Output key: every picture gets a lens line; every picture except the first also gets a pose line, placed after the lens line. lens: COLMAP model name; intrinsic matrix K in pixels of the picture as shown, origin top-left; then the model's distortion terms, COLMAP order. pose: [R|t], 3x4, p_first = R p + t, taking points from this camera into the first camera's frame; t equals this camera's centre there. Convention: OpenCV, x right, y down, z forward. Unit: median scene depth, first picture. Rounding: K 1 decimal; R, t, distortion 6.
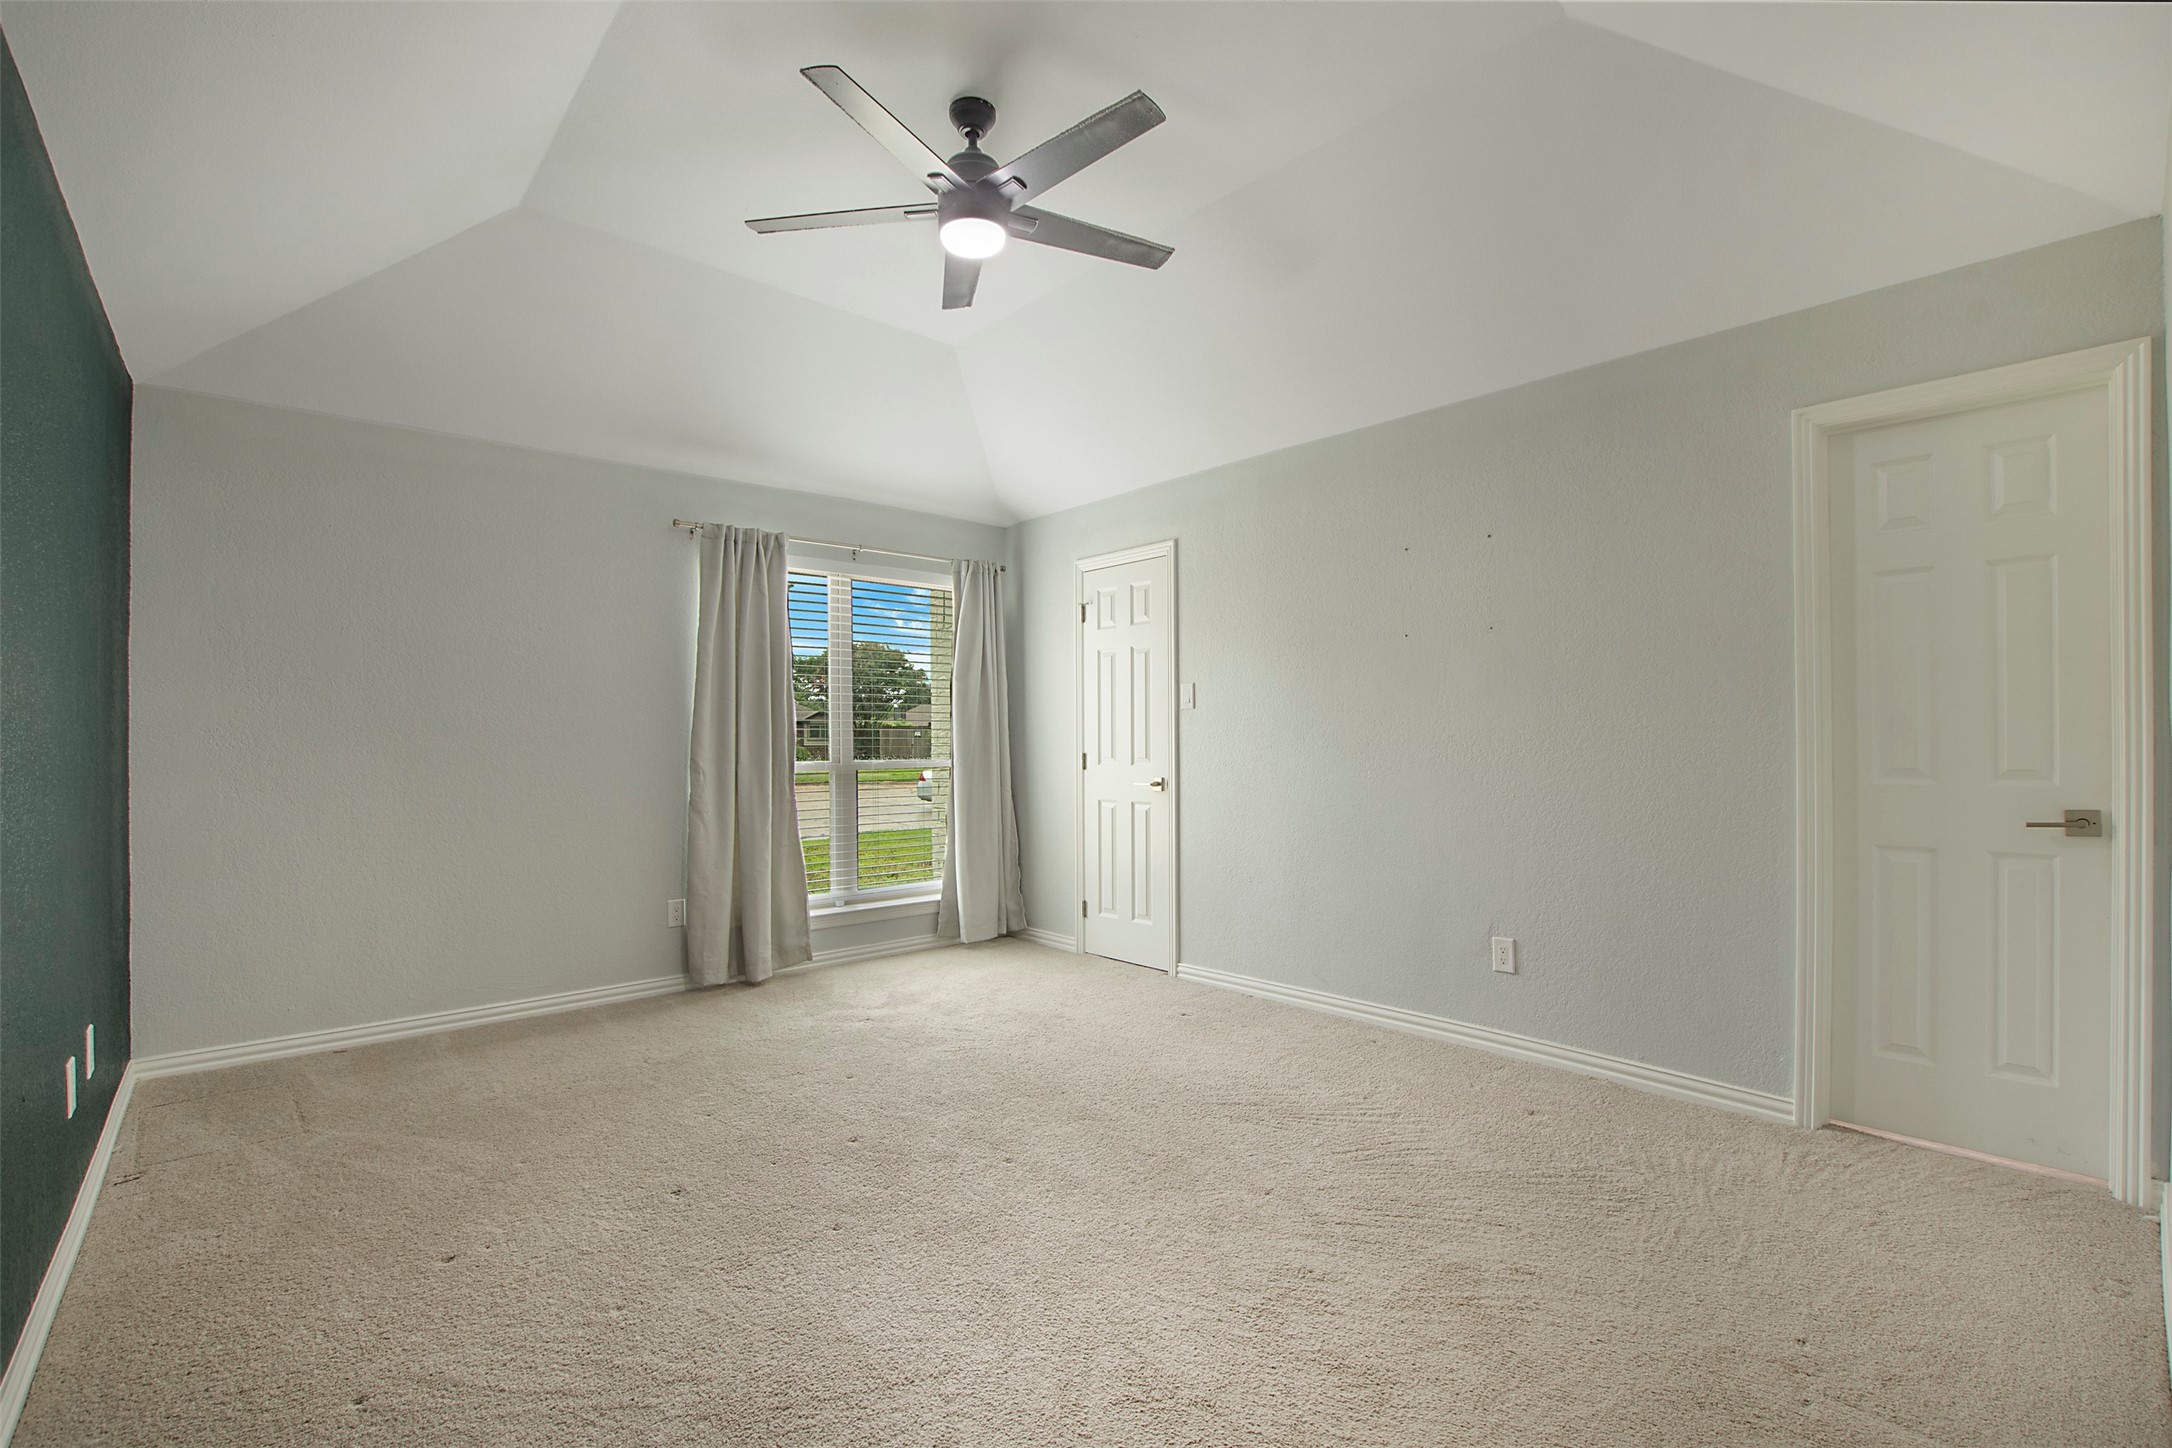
lens RADIAL K [[984.2, 0, 1096.9], [0, 984.2, 736.3], [0, 0, 1]] dist [-0.030881, 0.001280]
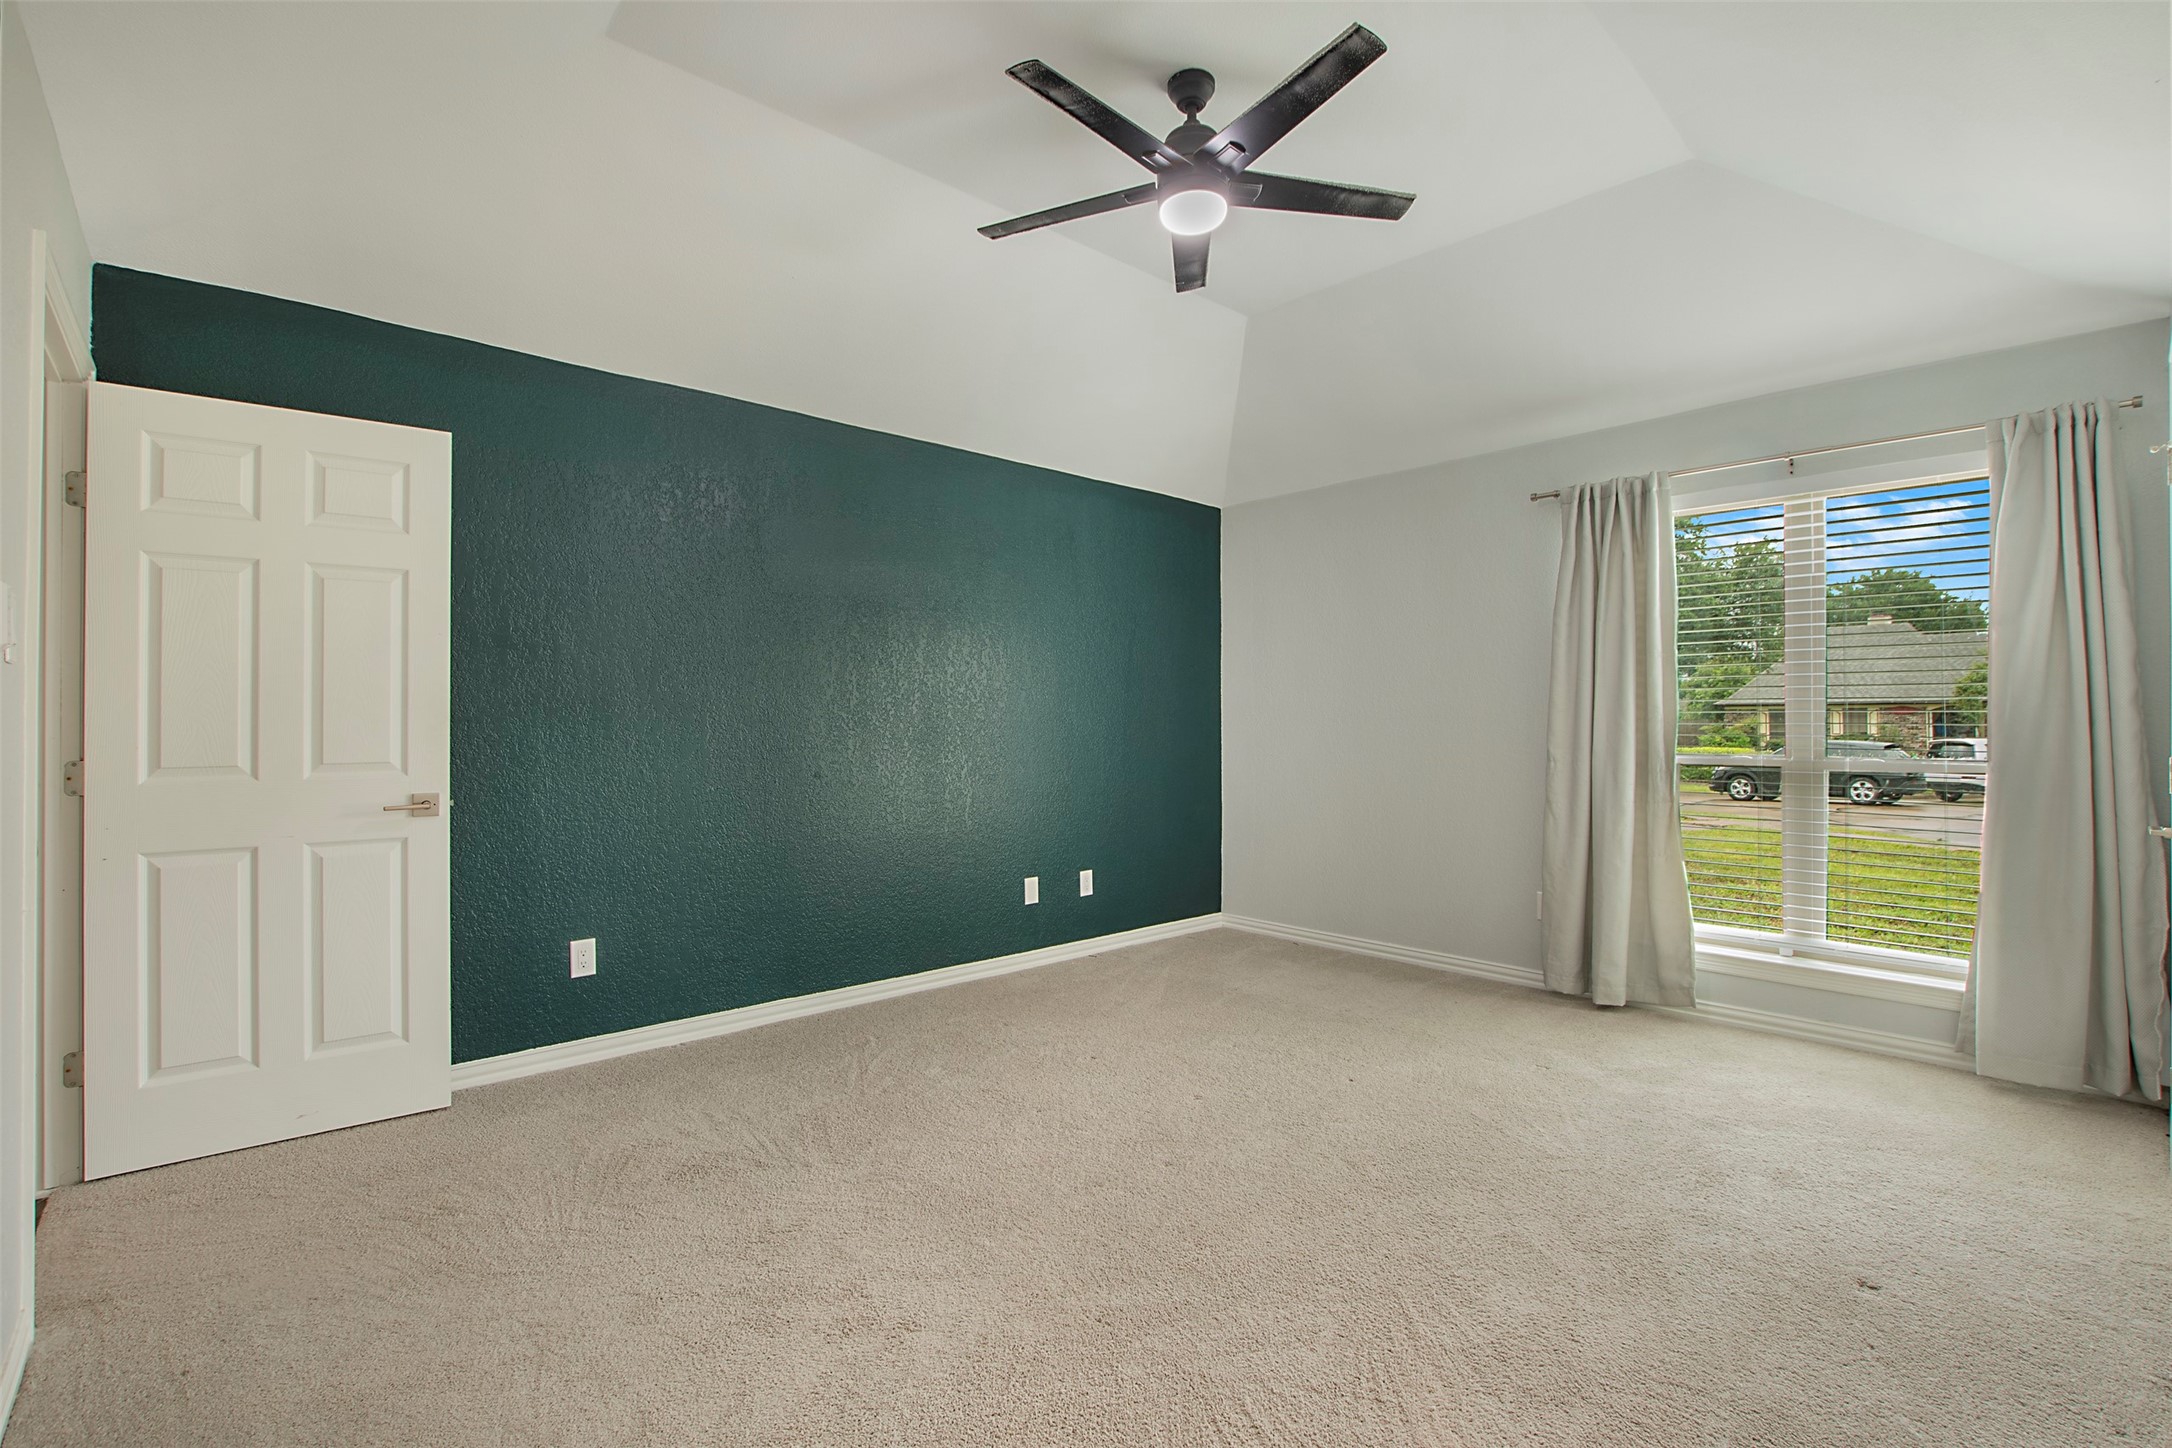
lens RADIAL K [[915.3, 0, 1000.1], [0, 915.3, 719.1], [0, 0, 1]] dist [-0.000548, 0.000103]
pose [[-0.002294, 0.001086, -0.999997, 0.459112], [0.004080, 0.999991, 0.001076, -0.004773], [0.999989, -0.004077, -0.002299, 0.469766]]
